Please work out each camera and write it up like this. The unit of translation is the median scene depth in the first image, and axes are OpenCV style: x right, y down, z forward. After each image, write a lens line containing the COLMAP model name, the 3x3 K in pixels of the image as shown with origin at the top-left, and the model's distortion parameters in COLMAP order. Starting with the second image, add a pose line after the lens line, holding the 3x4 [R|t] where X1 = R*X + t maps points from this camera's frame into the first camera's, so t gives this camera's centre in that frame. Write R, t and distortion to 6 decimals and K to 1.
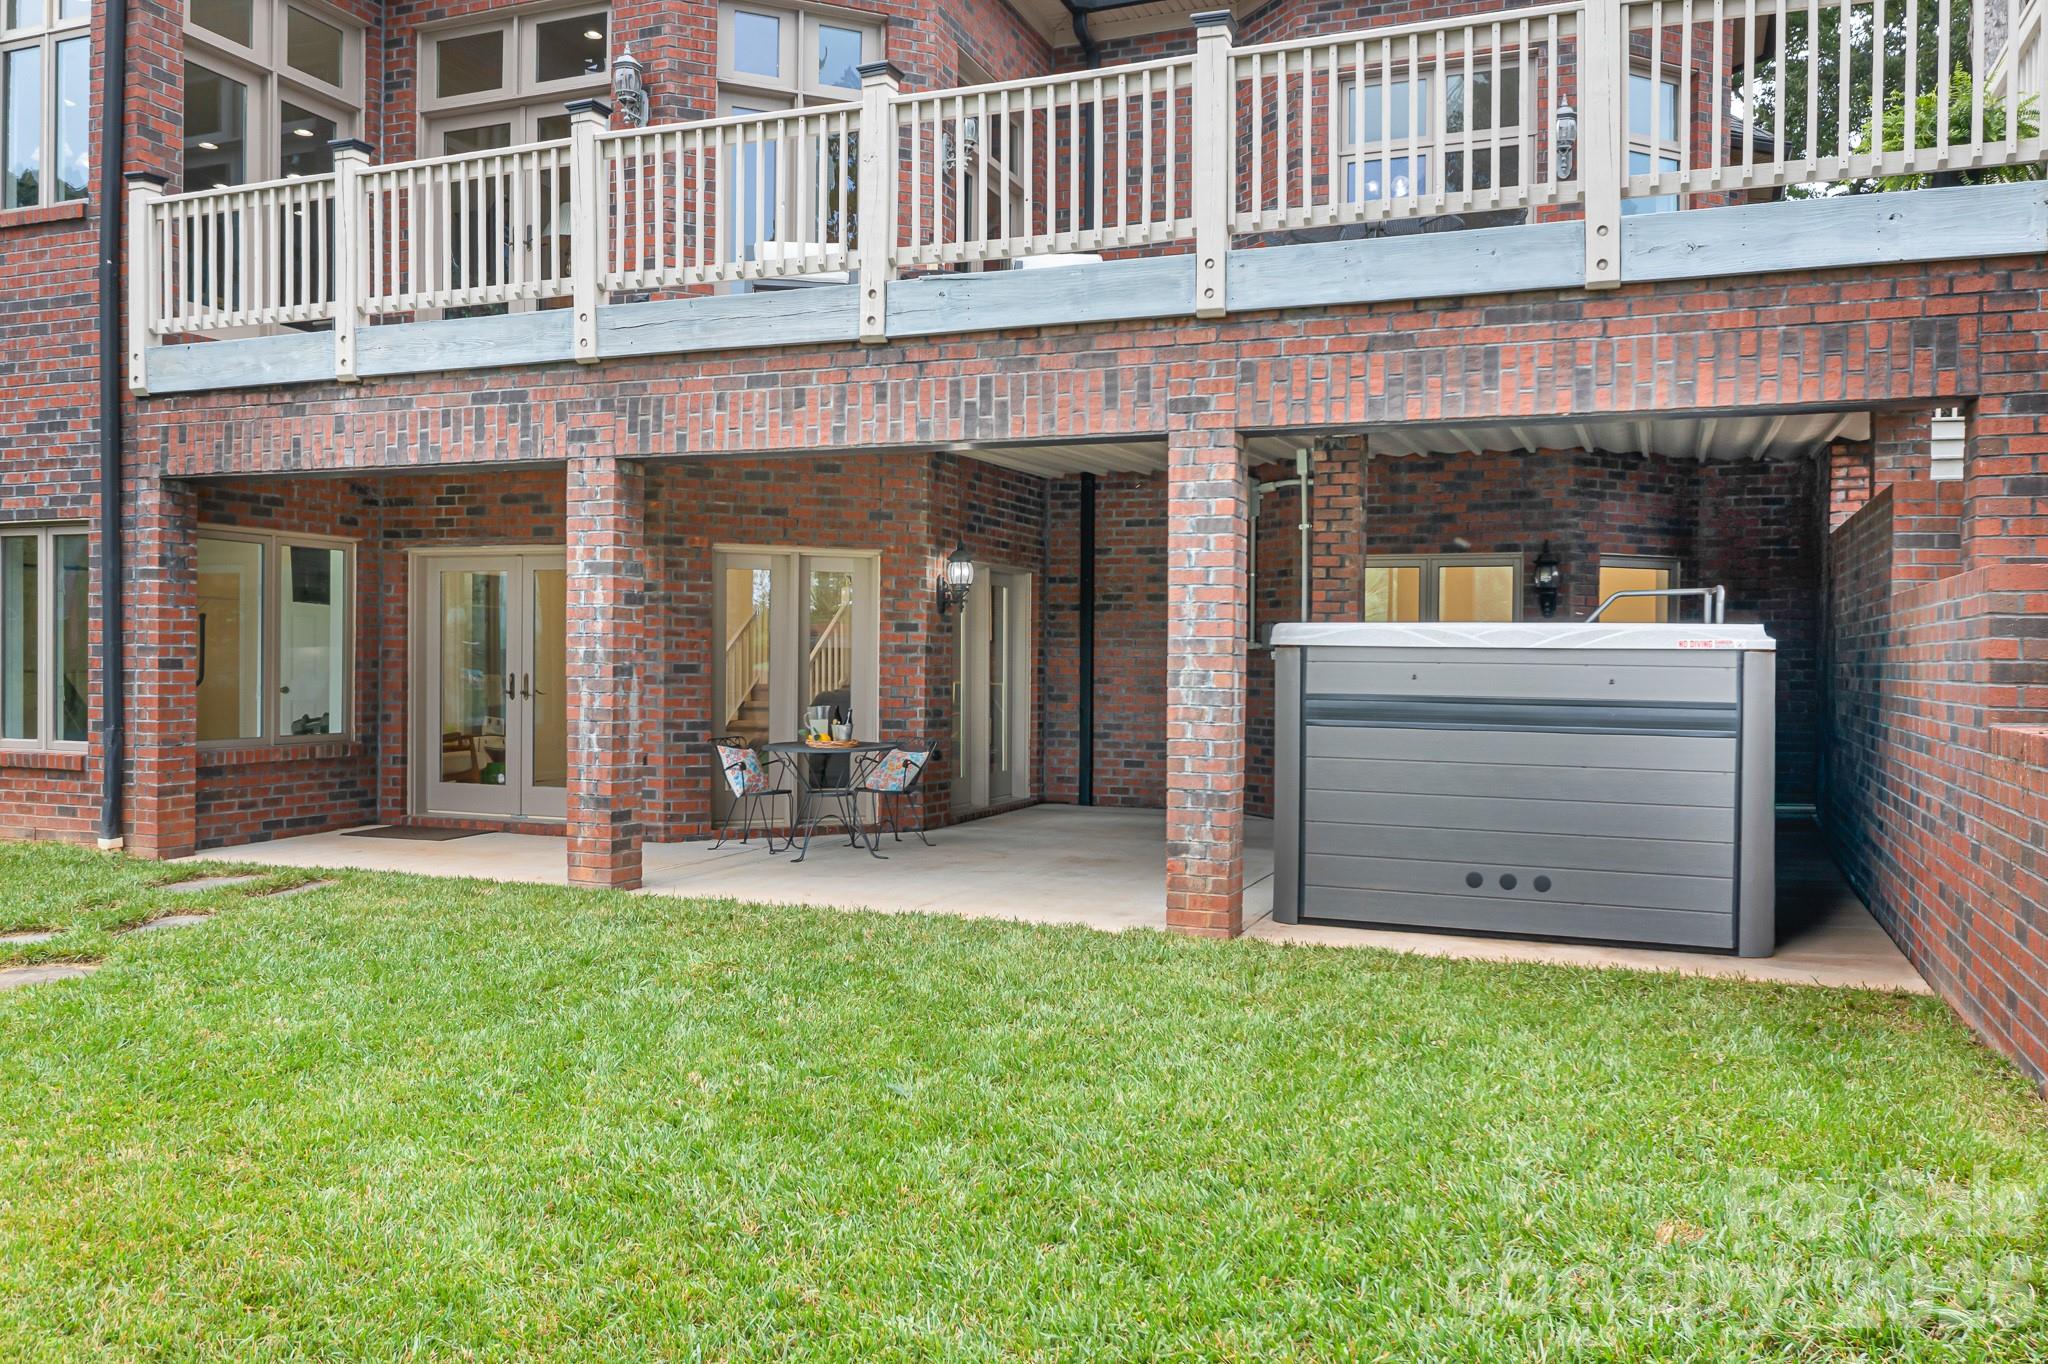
lens RADIAL K [[1613.0, 0, 1042.0], [0, 1613.0, 704.1], [0, 0, 1]] dist [-0.010041, 0.007276]
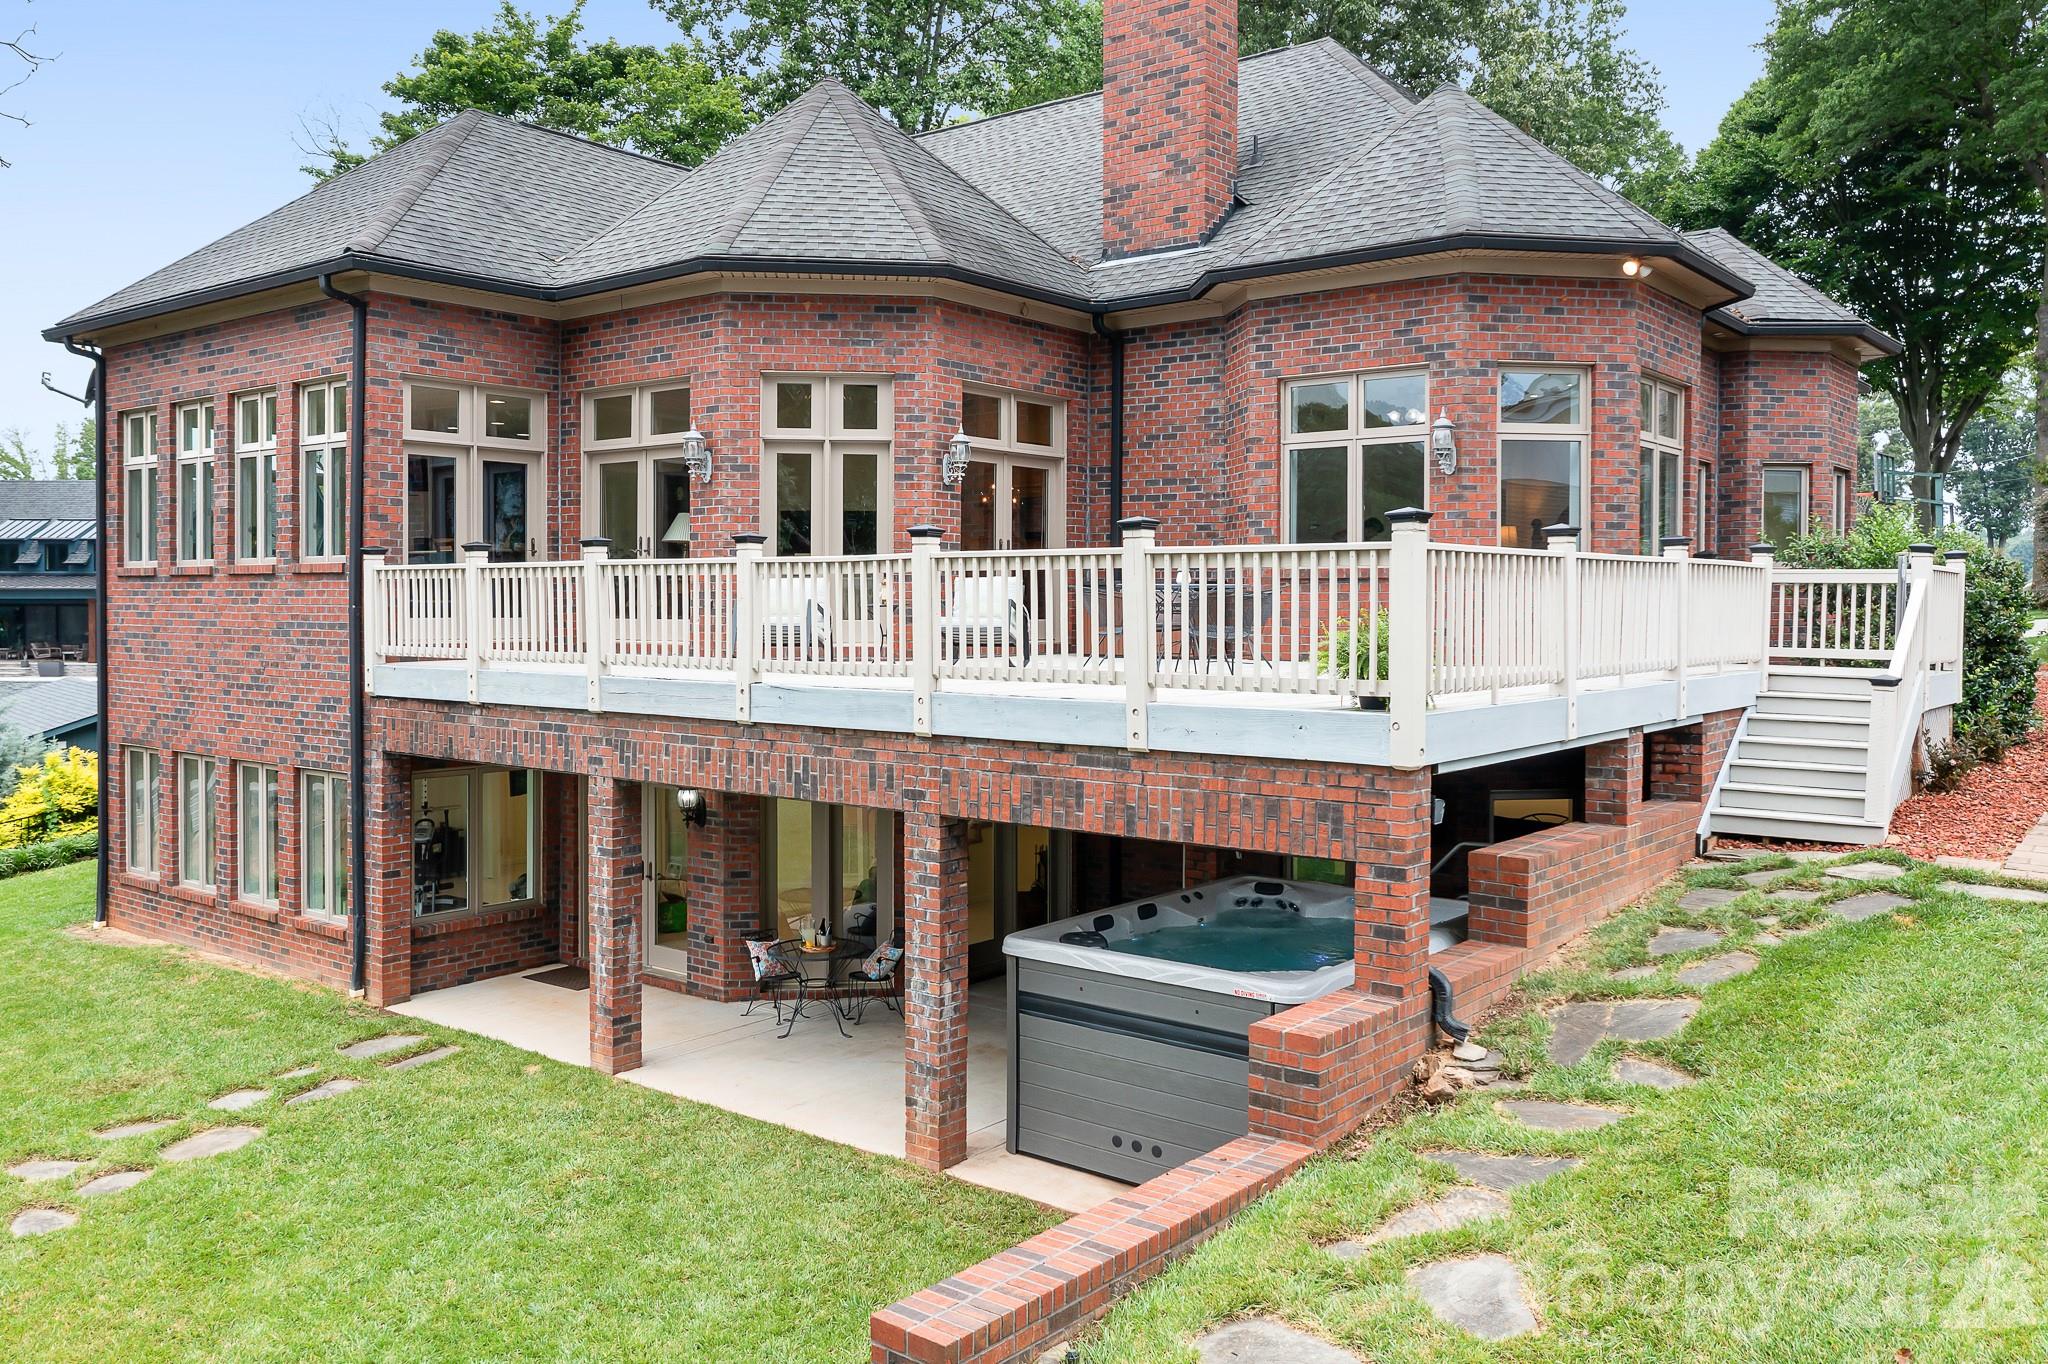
lens RADIAL K [[1608.3, 0, 1024.0], [0, 1608.3, 682.0], [0, 0, 1]] dist [-0.027991, 0.093287]
pose [[0.958957, 0.010905, -0.283342, 0.438626], [-0.008760, 0.999923, 0.008839, -0.223523], [0.283416, -0.005995, 0.958978, -0.251815]]
